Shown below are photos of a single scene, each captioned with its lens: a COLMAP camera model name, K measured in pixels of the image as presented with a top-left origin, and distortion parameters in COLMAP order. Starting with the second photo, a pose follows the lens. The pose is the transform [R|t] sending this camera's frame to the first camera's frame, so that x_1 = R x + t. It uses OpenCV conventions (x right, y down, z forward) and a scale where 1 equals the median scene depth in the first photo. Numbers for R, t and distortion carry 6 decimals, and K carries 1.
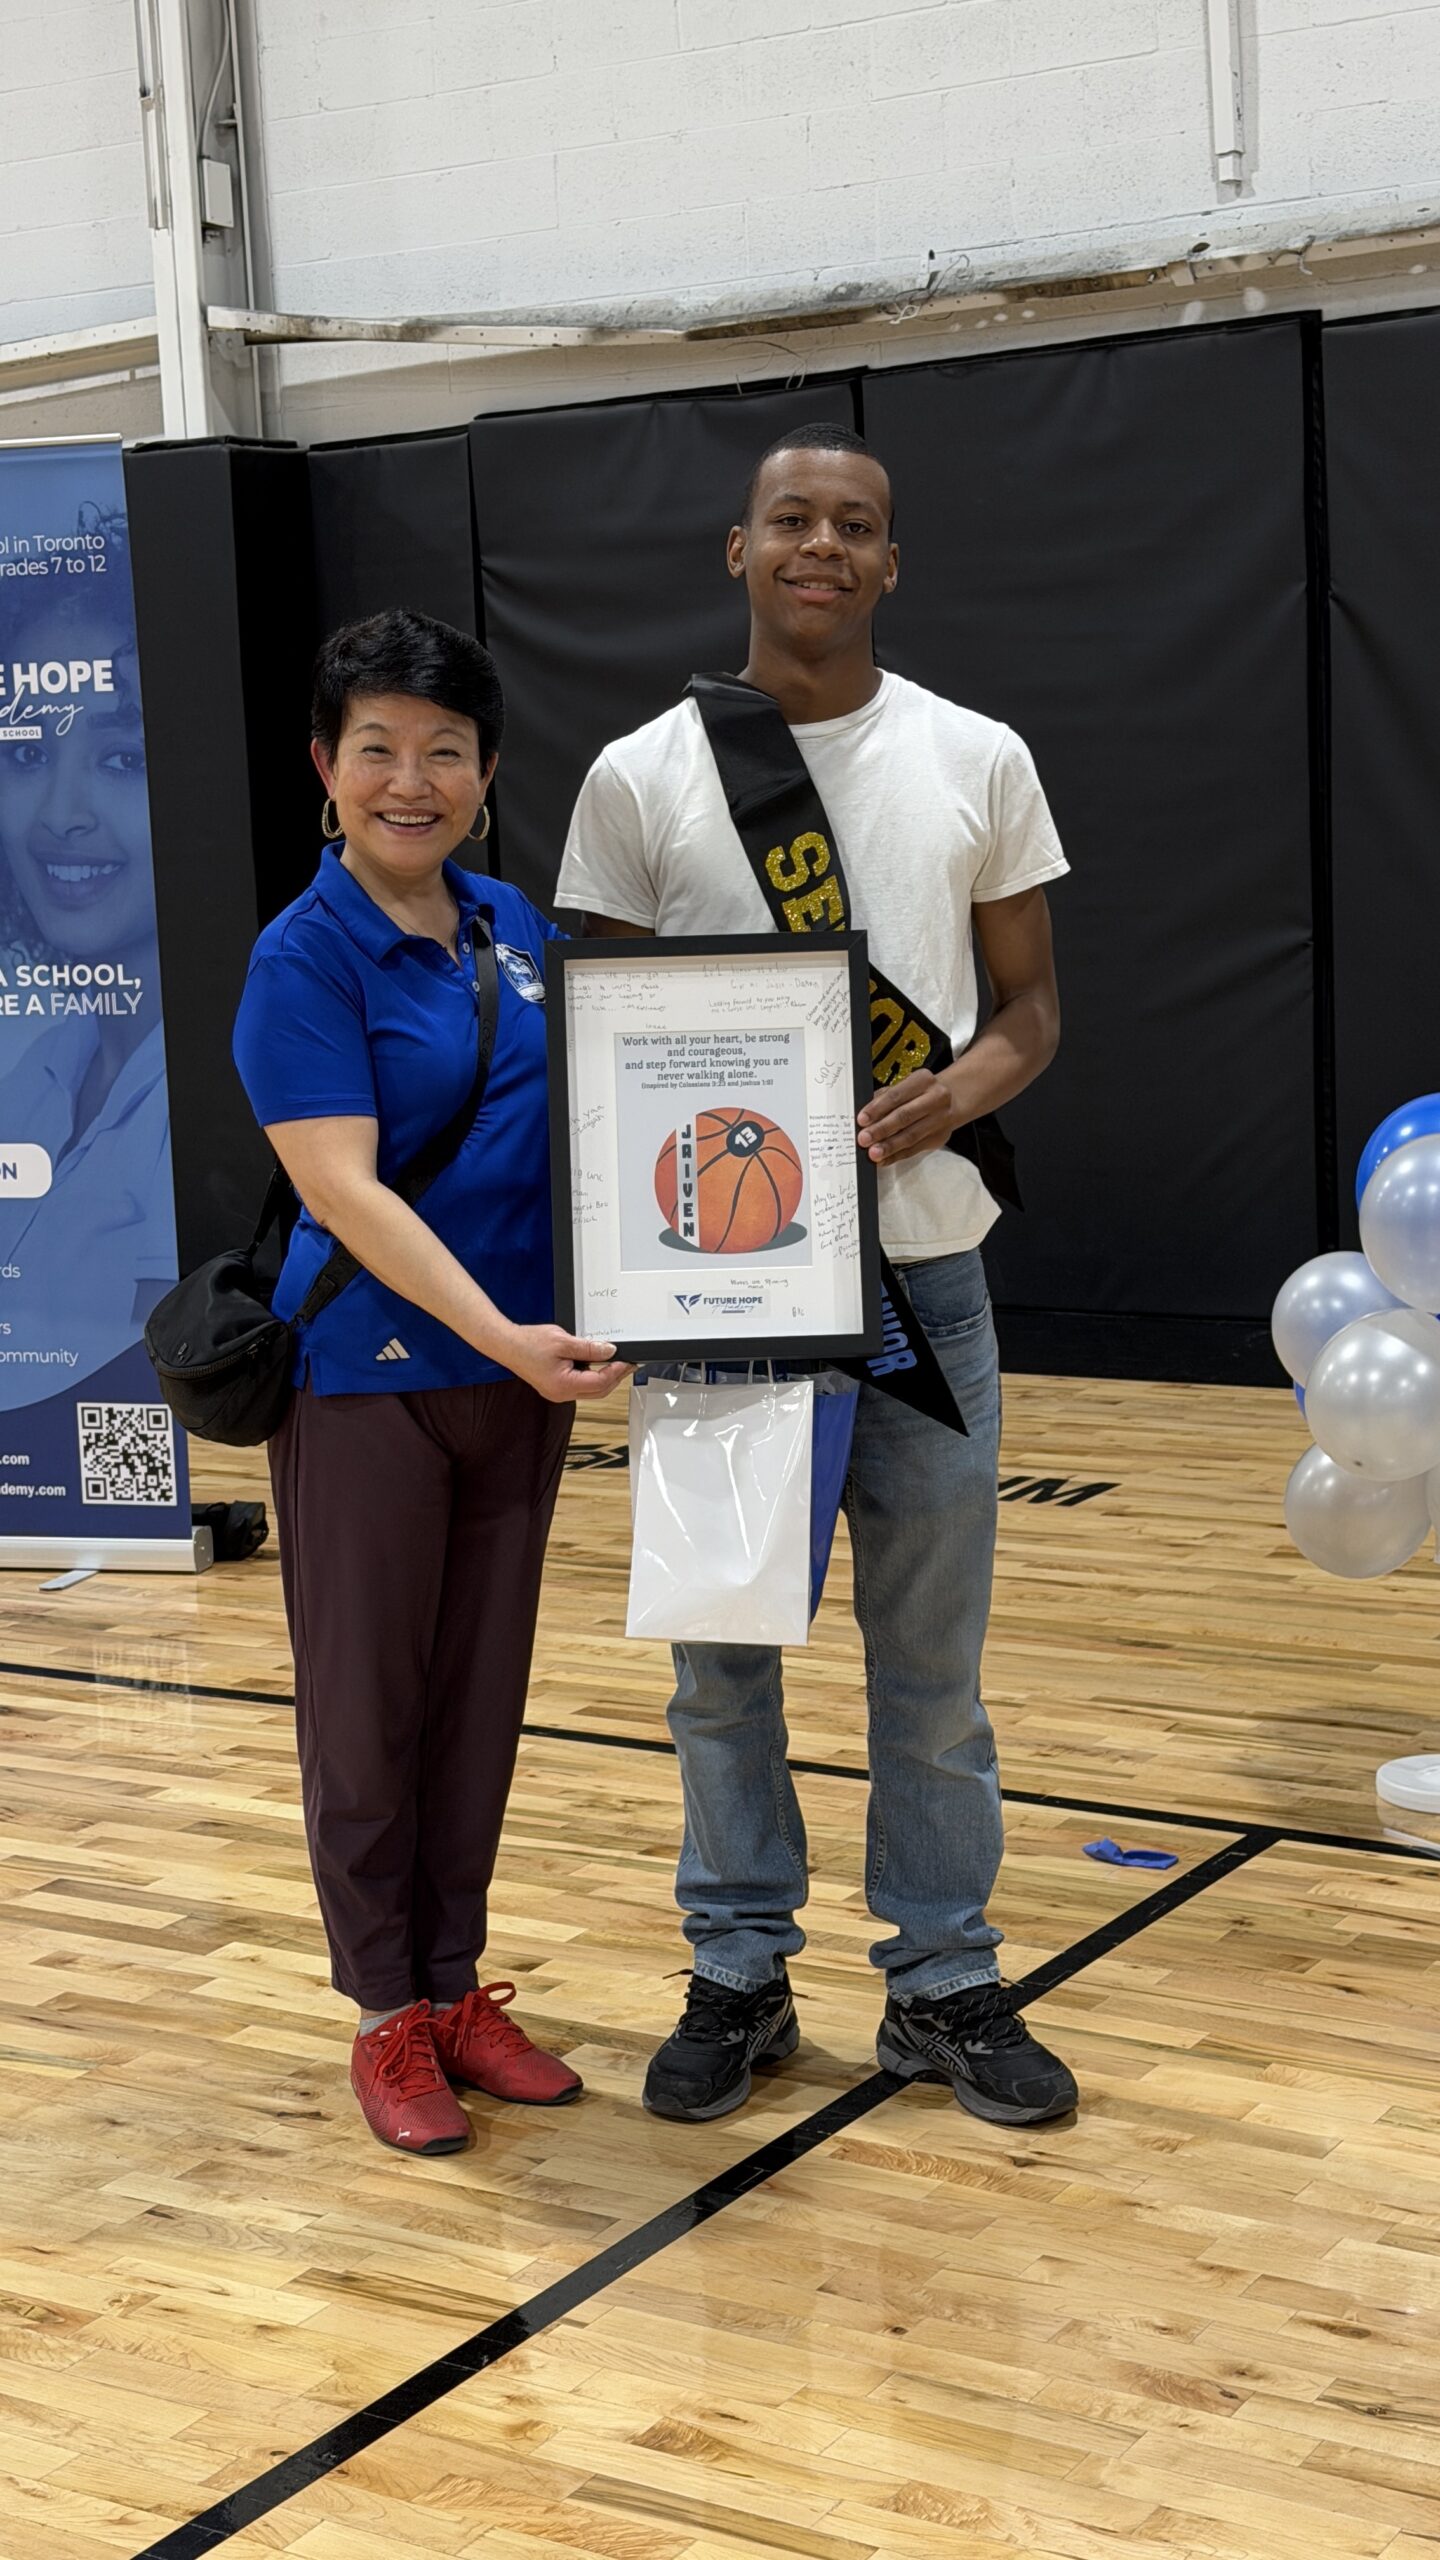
lens RADIAL K [[3508.9, 0, 703.8], [0, 3508.9, 1295.3], [0, 0, 1]] dist [0.111503, 0.000000]
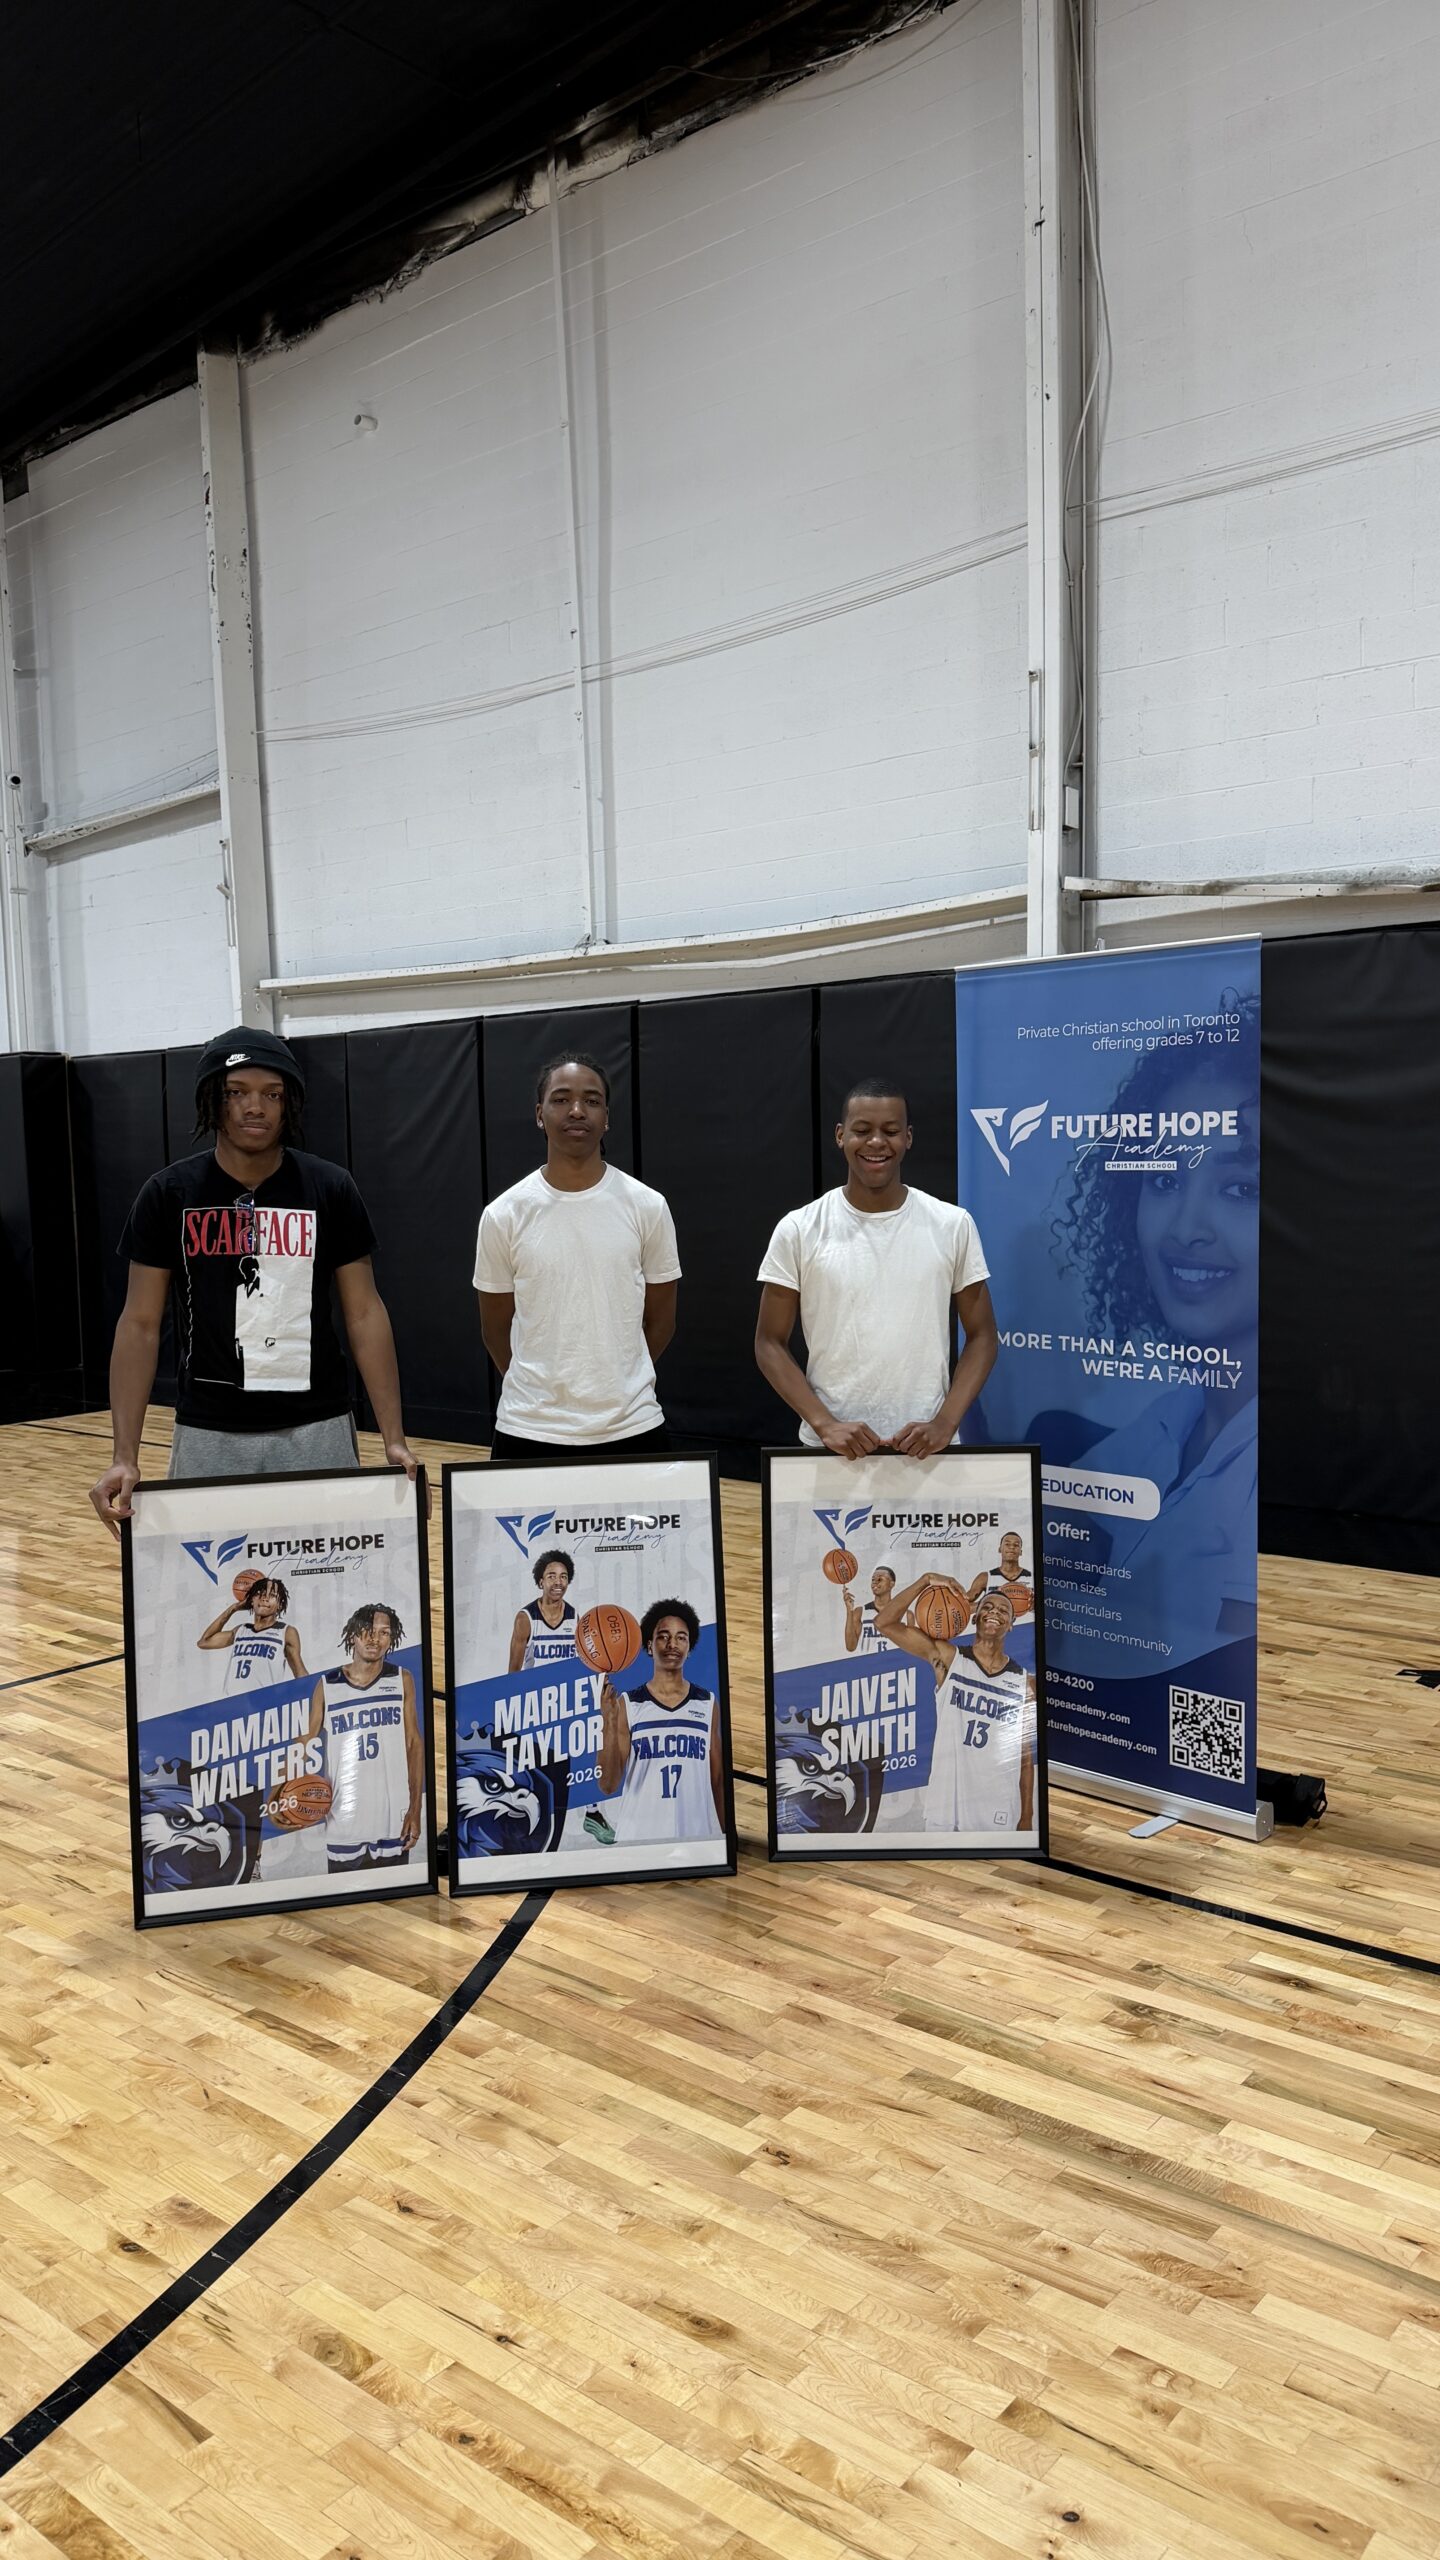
lens RADIAL K [[1759.8, 0, 707.0], [0, 1759.8, 1288.4], [0, 0, 1]] dist [0.038842, -0.046805]
pose [[0.990166, 0.030061, -0.136629, -0.214356], [-0.037937, 0.997742, -0.055415, -0.051352], [0.134655, 0.060053, 0.989071, 0.239726]]
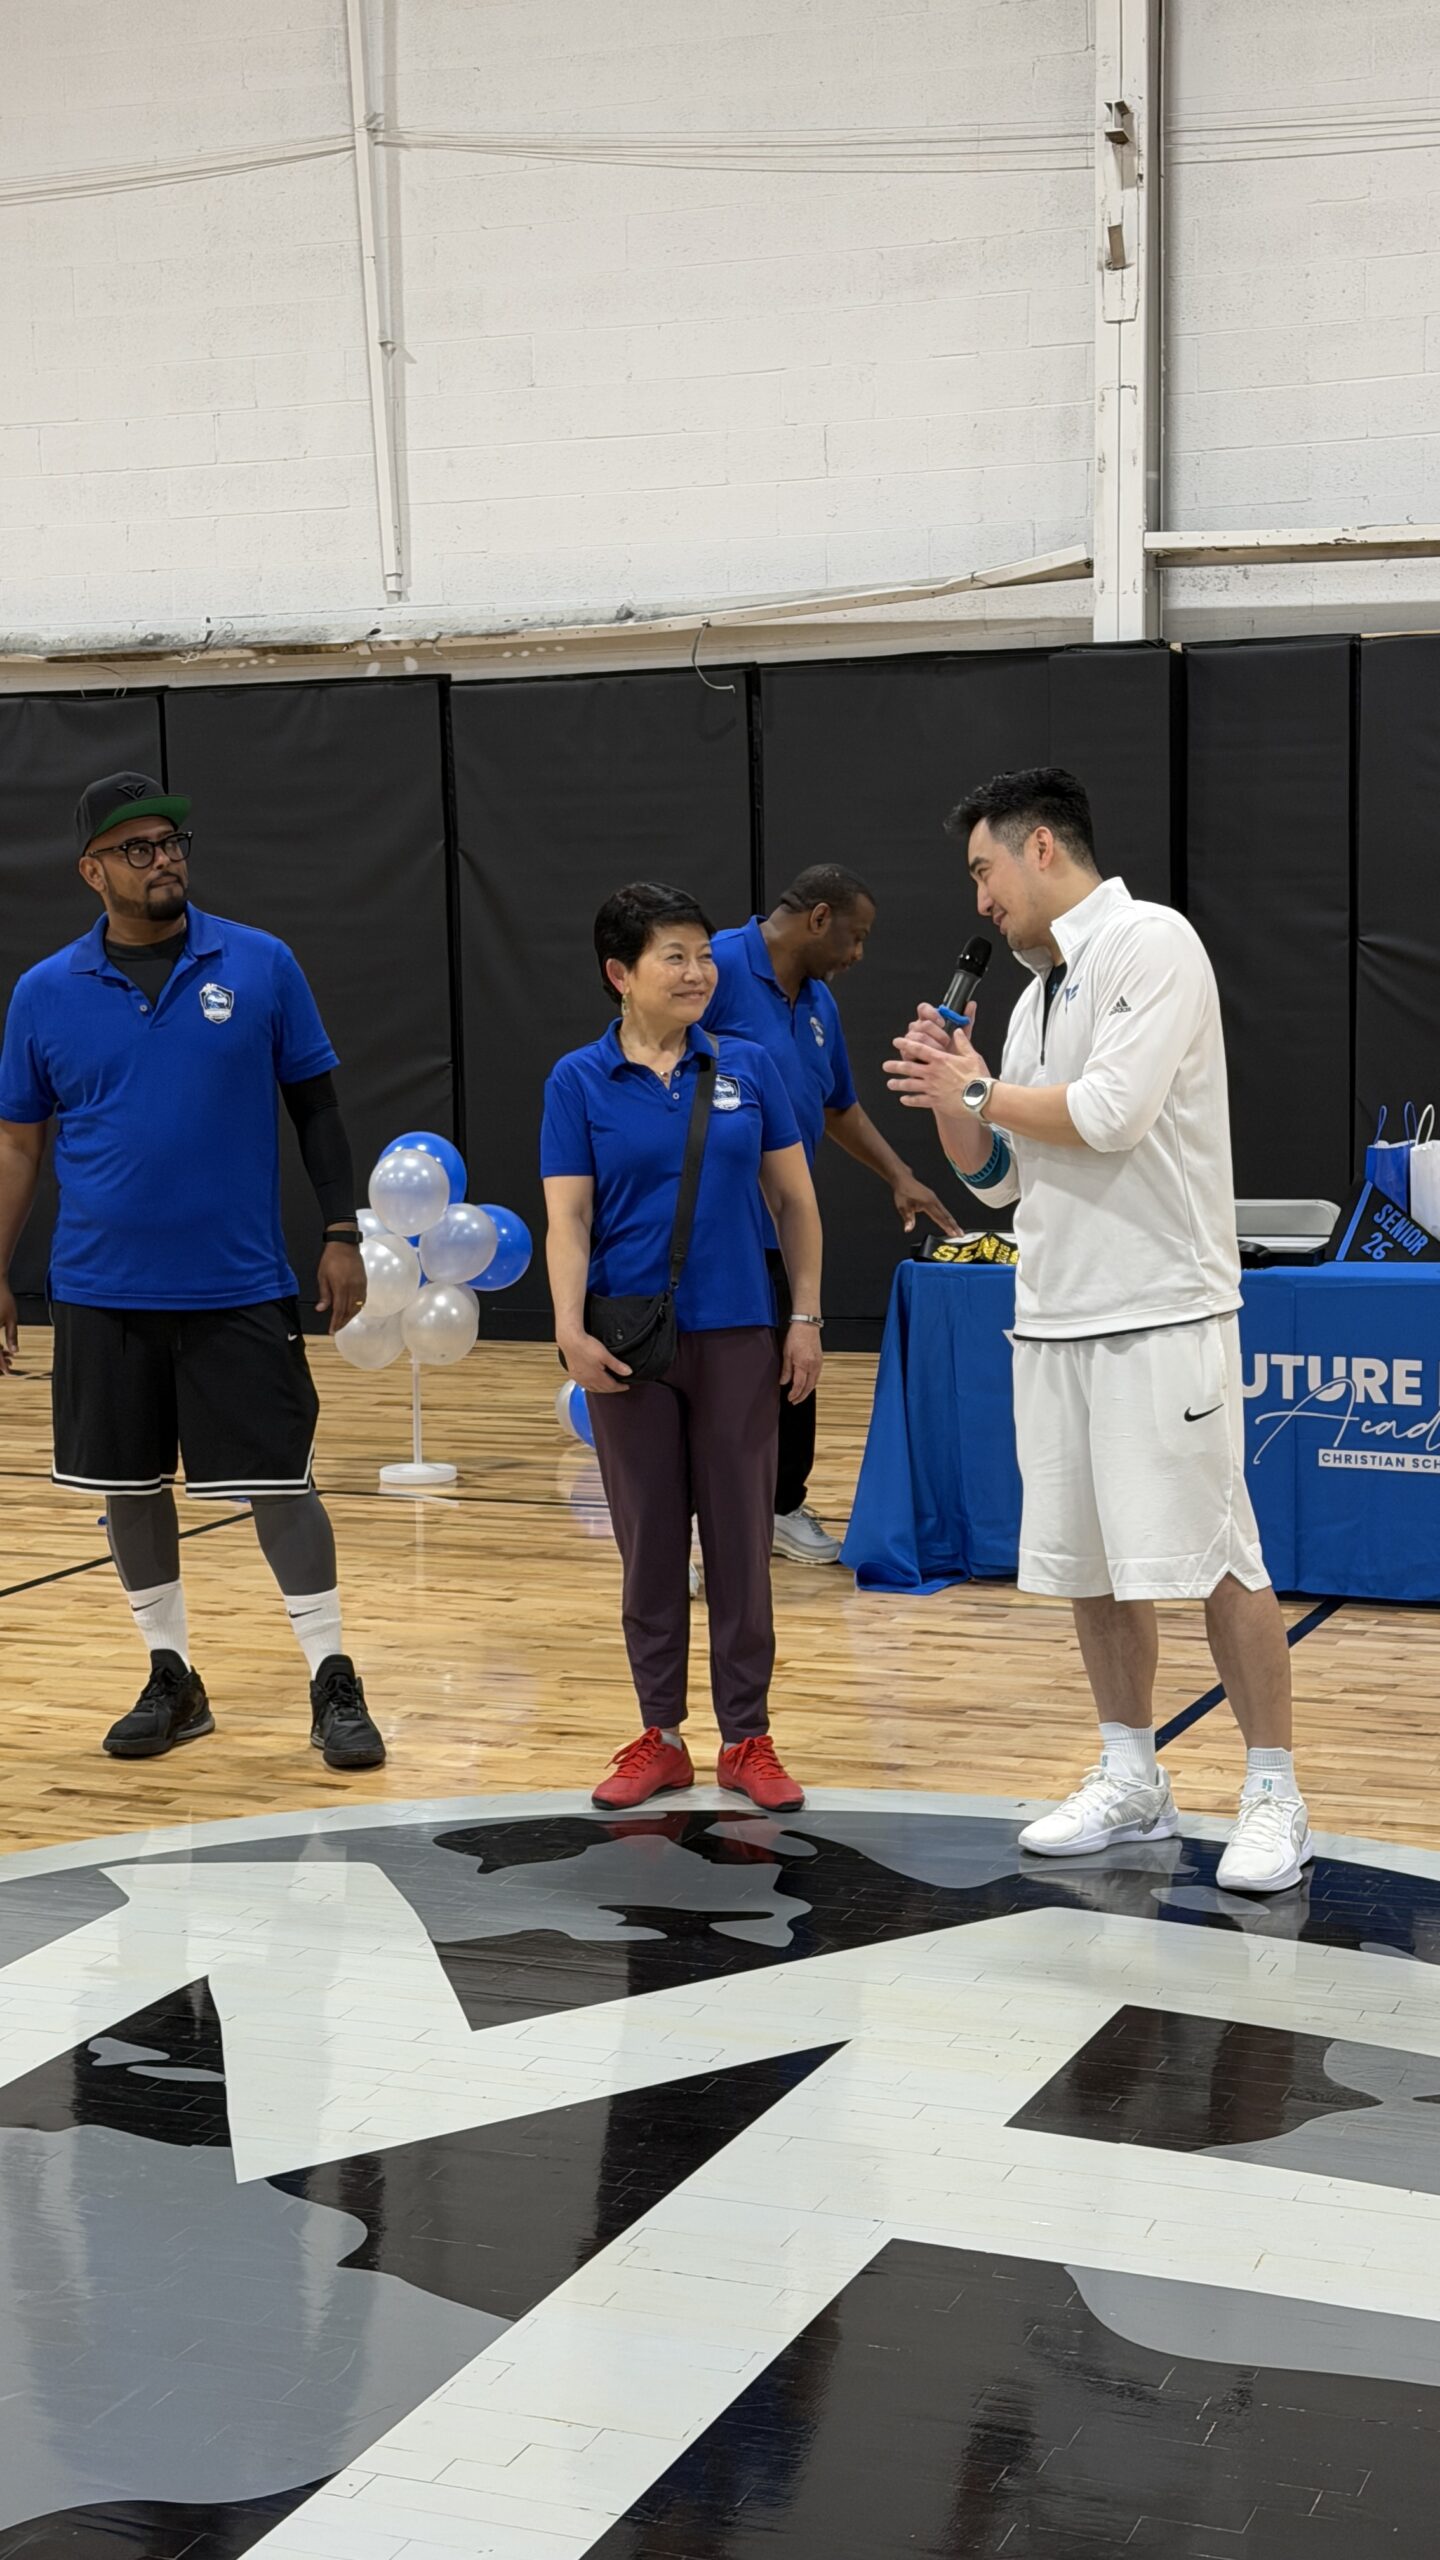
lens RADIAL K [[3508.9, 0, 755.7], [0, 3508.9, 1277.9], [0, 0, 1]] dist [0.111503, 0.000000]
pose [[0.982938, 0.007441, 0.183784, 0.018482], [0.000579, 0.999051, -0.043545, 0.064693], [-0.183934, 0.042908, 0.982002, -0.576500]]
